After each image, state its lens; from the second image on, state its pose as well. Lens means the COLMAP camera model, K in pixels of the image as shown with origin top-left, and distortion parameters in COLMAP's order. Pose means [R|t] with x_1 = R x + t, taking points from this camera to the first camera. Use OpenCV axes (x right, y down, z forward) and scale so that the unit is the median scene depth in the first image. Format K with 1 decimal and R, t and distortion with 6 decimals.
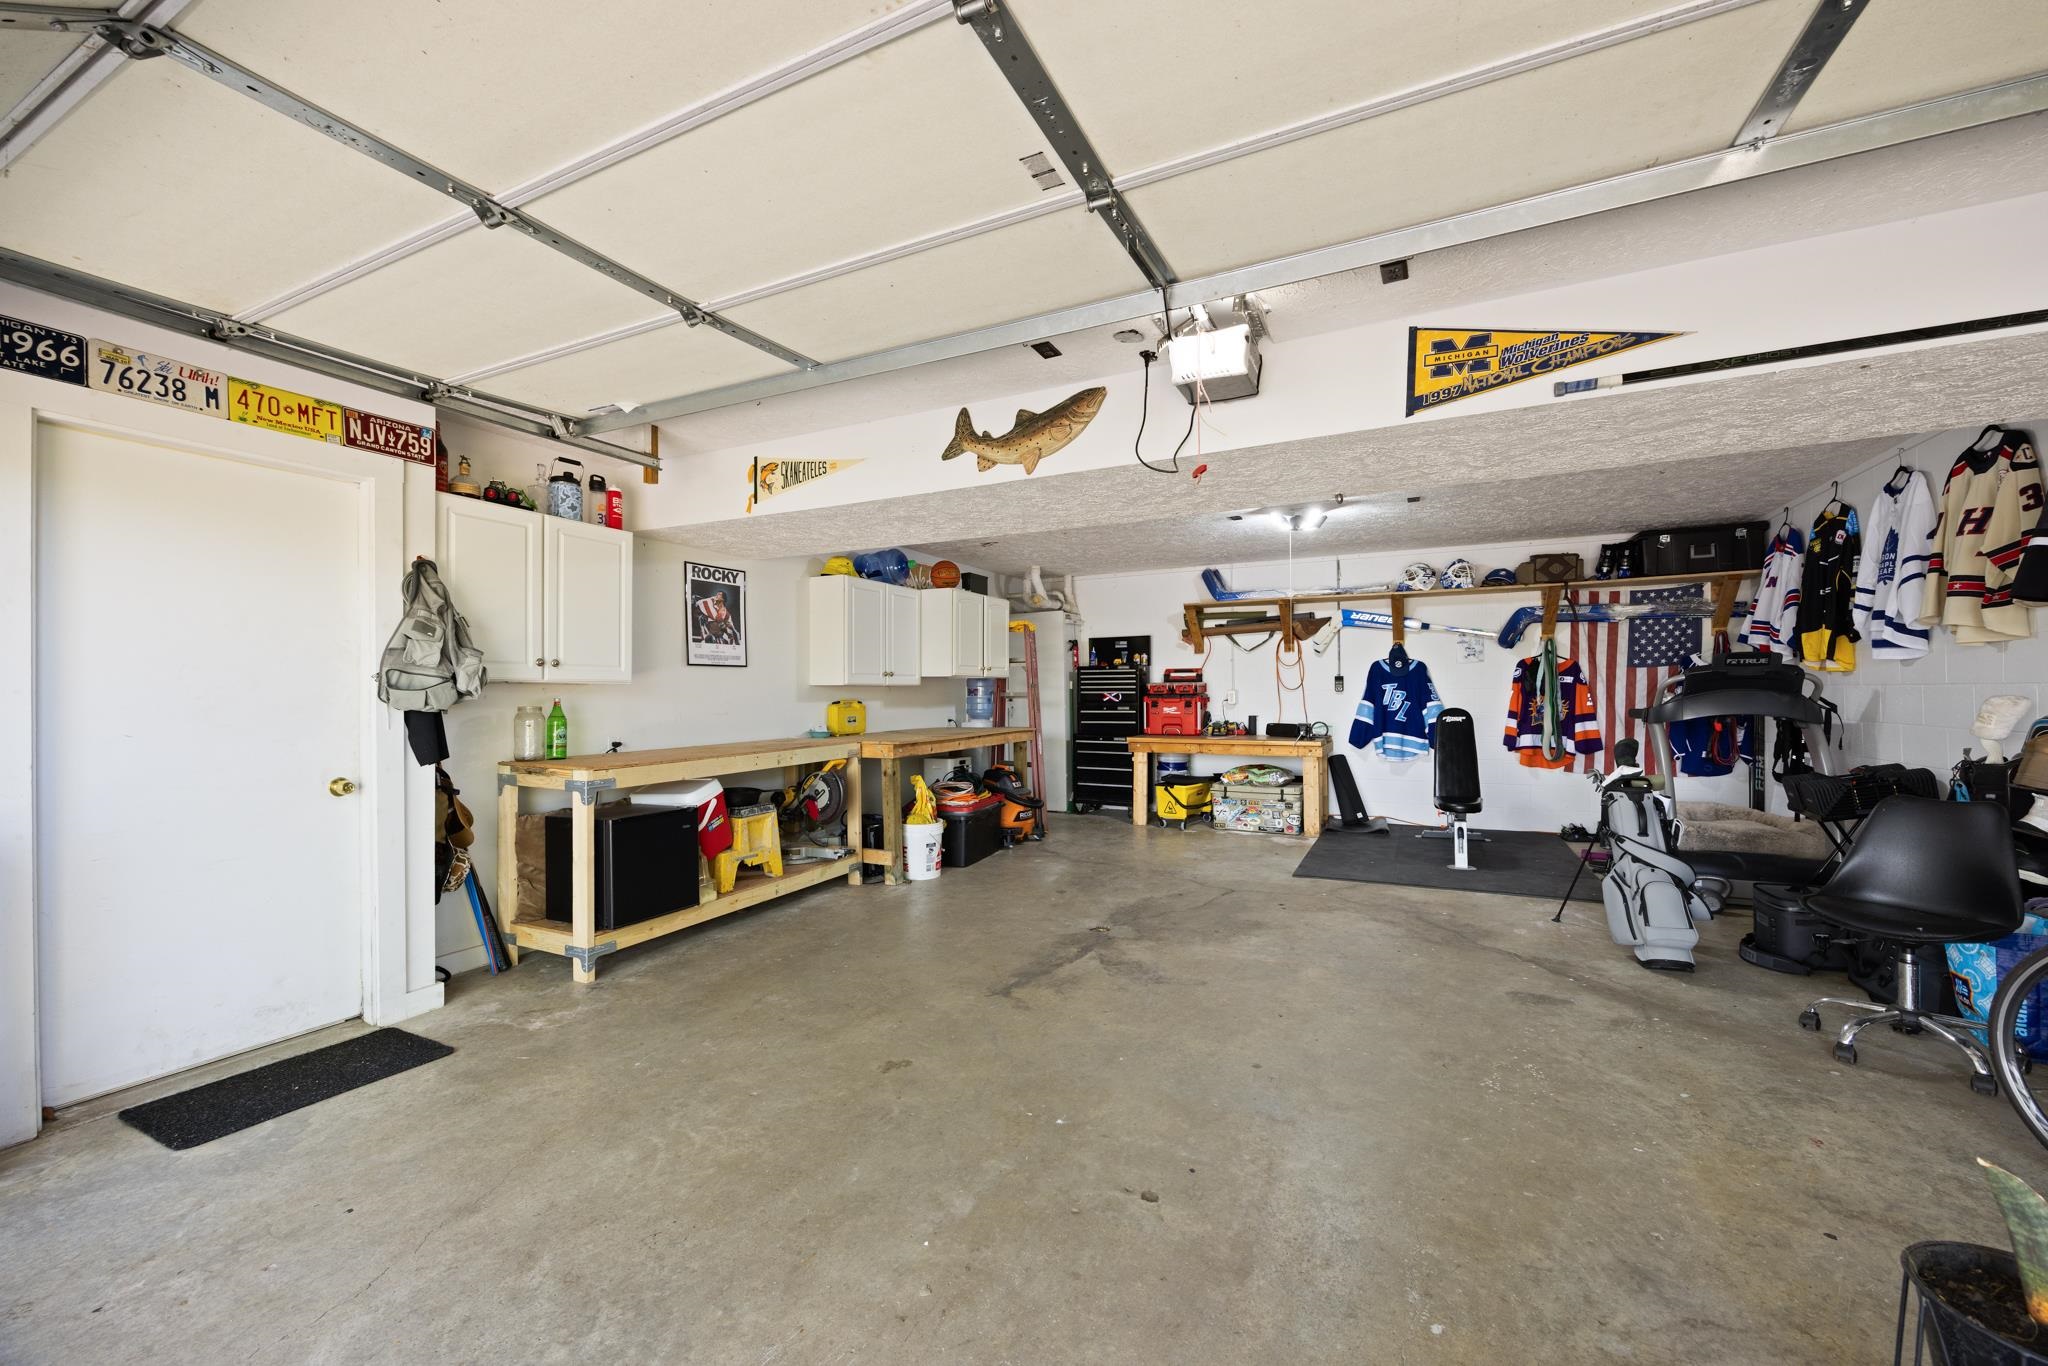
lens RADIAL K [[781.4, 0, 1037.3], [0, 781.4, 678.0], [0, 0, 1]] dist [0.001153, 0.000064]
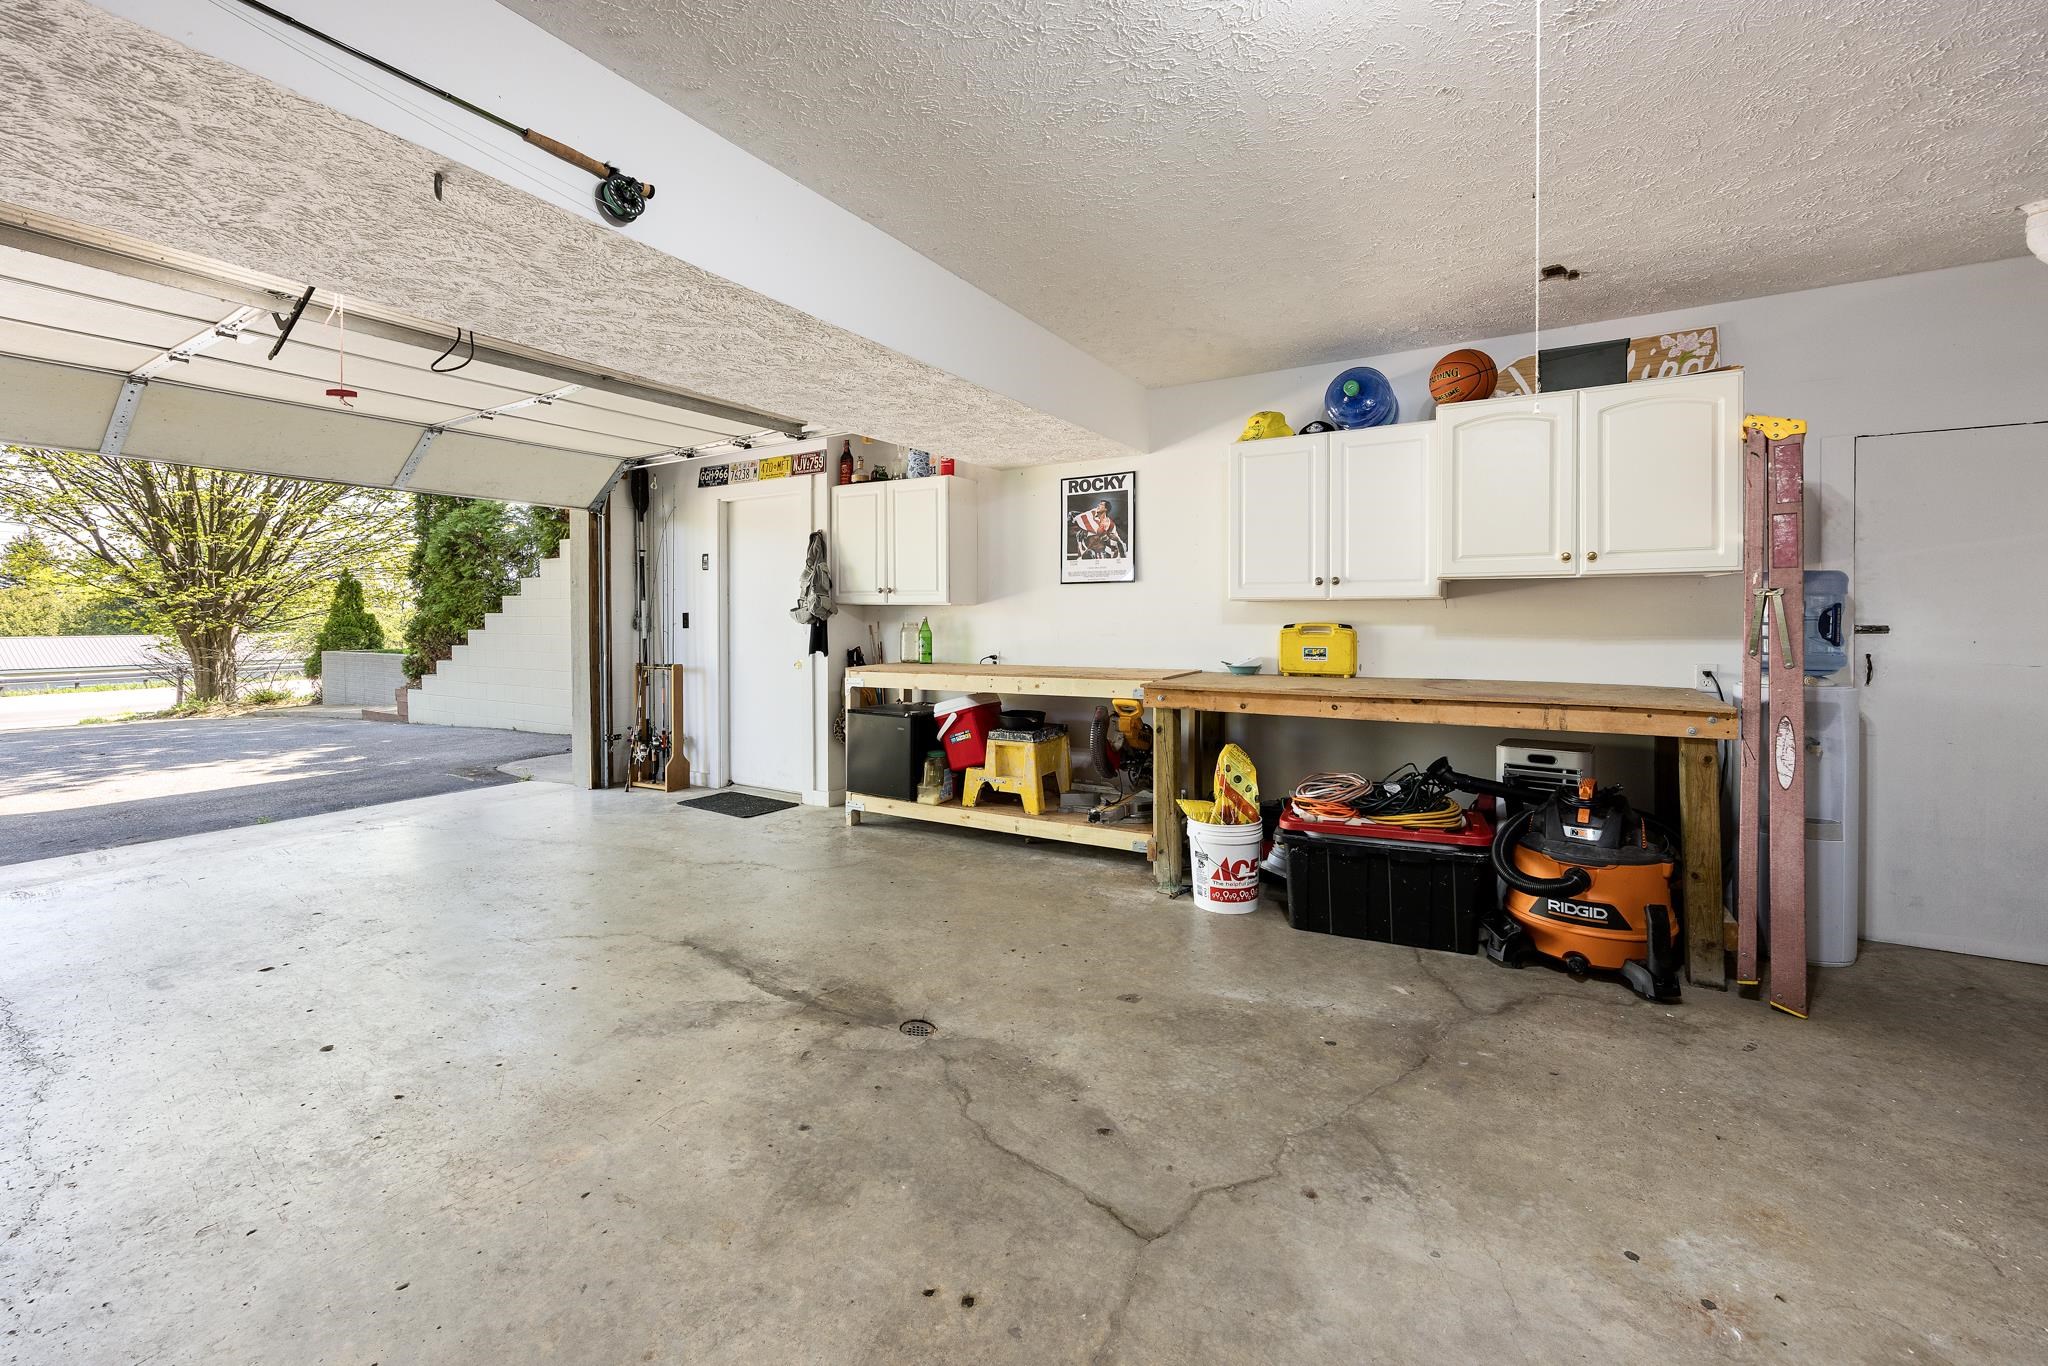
lens RADIAL K [[847.3, 0, 984.6], [0, 847.3, 613.1], [0, 0, 1]] dist [-0.000936, -0.000034]
pose [[-0.113218, 0.002124, -0.993568, 0.625863], [0.021800, 0.999762, -0.000347, 0.018338], [0.993331, -0.021699, -0.113237, 1.021927]]
